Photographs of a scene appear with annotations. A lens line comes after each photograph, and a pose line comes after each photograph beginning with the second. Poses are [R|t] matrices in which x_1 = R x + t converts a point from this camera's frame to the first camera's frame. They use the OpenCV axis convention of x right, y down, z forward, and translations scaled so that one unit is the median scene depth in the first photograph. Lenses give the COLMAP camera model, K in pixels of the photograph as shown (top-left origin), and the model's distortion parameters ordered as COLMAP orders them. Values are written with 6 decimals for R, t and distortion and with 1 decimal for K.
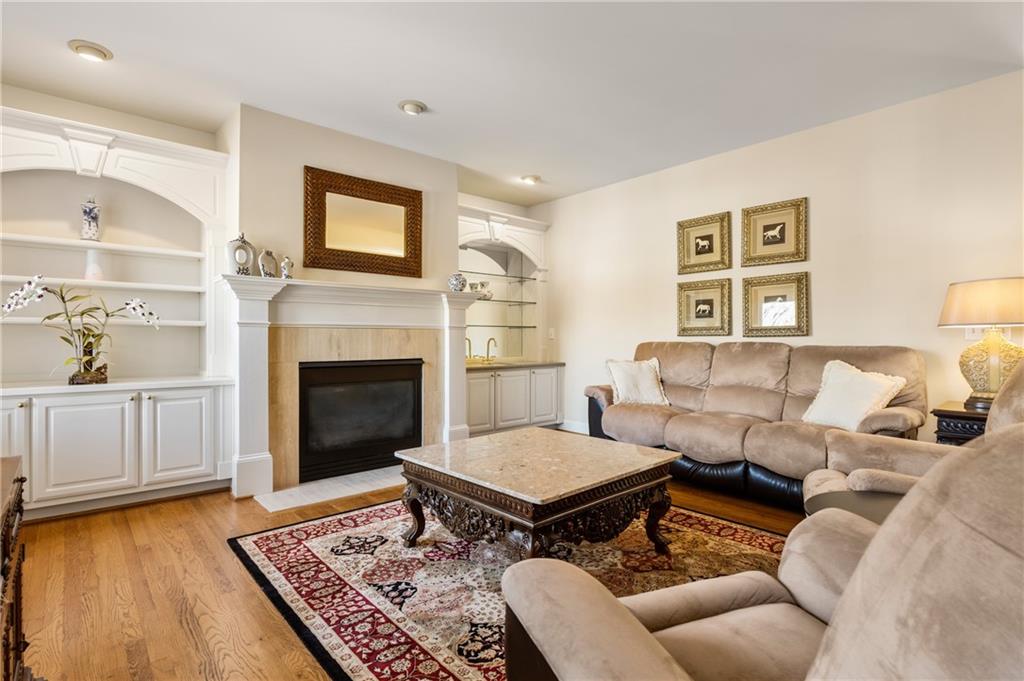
lens RADIAL K [[497.6, 0, 508.2], [0, 497.6, 337.4], [0, 0, 1]] dist [-0.012402, 0.000376]
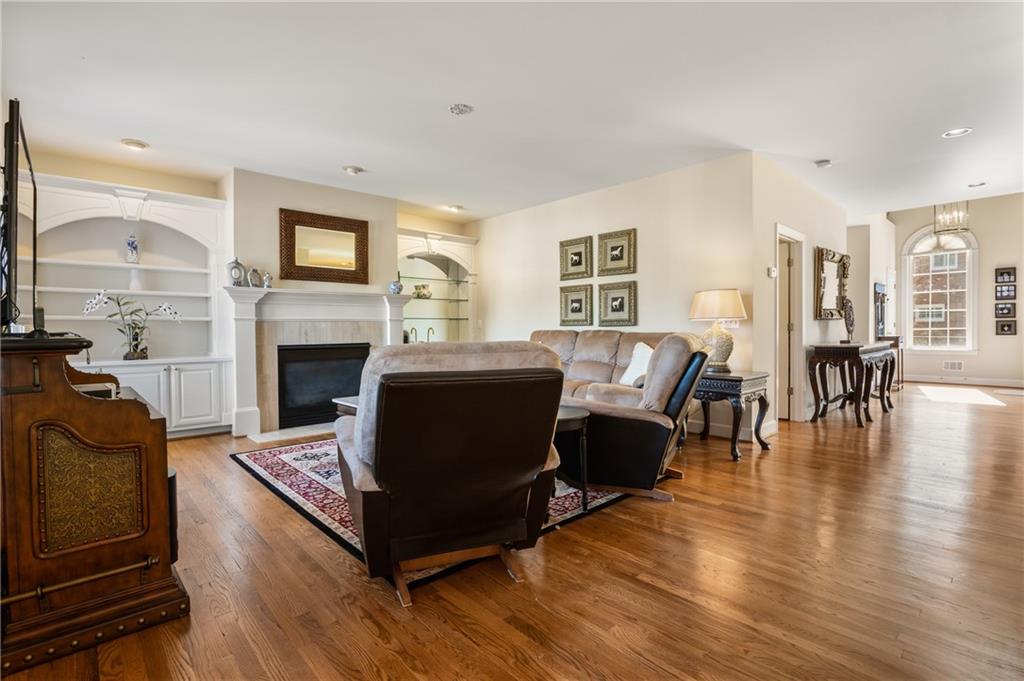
lens RADIAL K [[481.7, 0, 506.8], [0, 481.7, 337.6], [0, 0, 1]] dist [-0.015193, 0.000433]
pose [[0.999901, -0.004624, 0.013289, 0.218696], [0.004315, 0.999721, 0.023214, -0.002342], [-0.013393, -0.023155, 0.999642, -0.389096]]
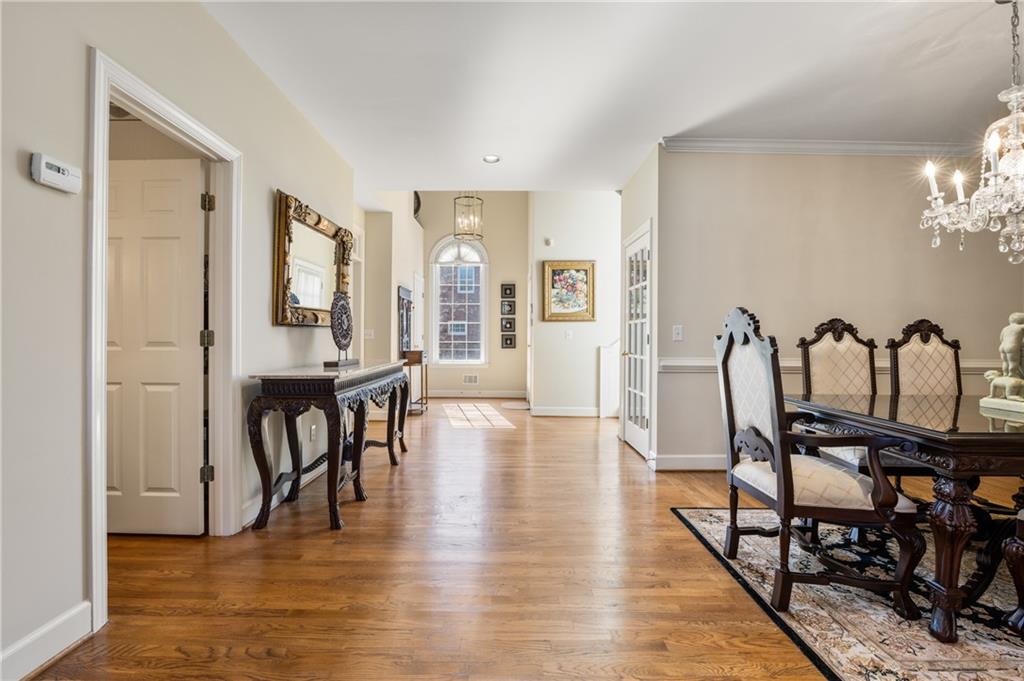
lens RADIAL K [[457.2, 0, 509.7], [0, 457.2, 342.0], [0, 0, 1]] dist [-0.014102, 0.000752]
pose [[0.661270, 0.001362, 0.750146, 0.889648], [-0.011331, 0.999902, 0.008173, -0.001754], [-0.750062, -0.013905, 0.661221, 0.292286]]
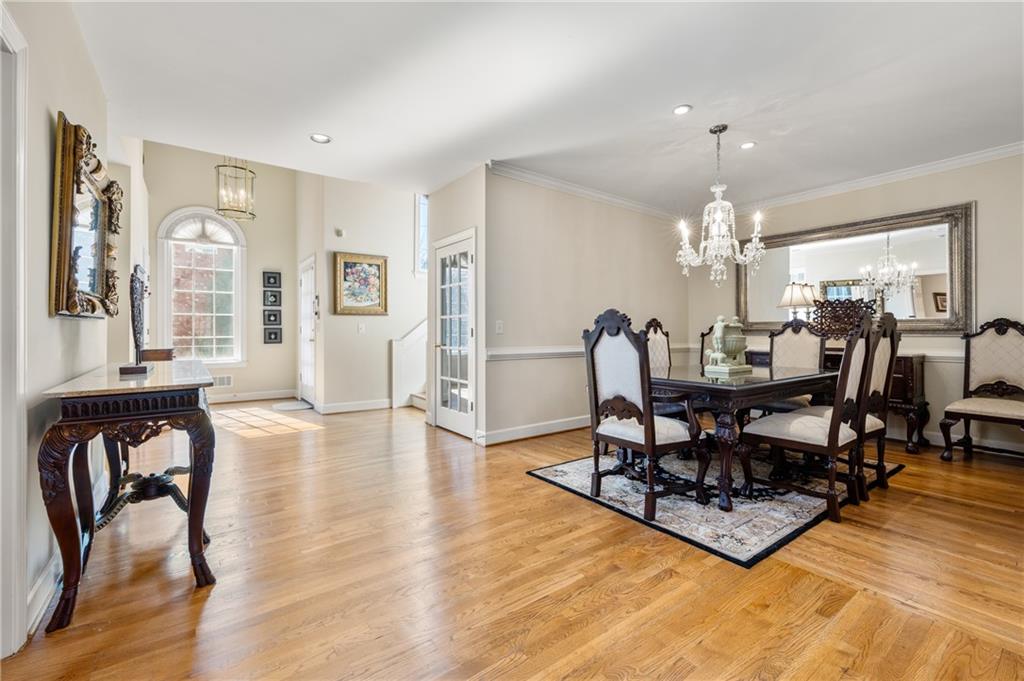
lens RADIAL K [[432.0, 0, 517.3], [0, 432.0, 331.3], [0, 0, 1]] dist [0.003023, -0.000780]
pose [[0.085073, 0.005417, 0.996360, 0.764599], [-0.003673, 0.999980, -0.005124, -0.000861], [-0.996368, -0.003224, 0.085091, 0.537295]]
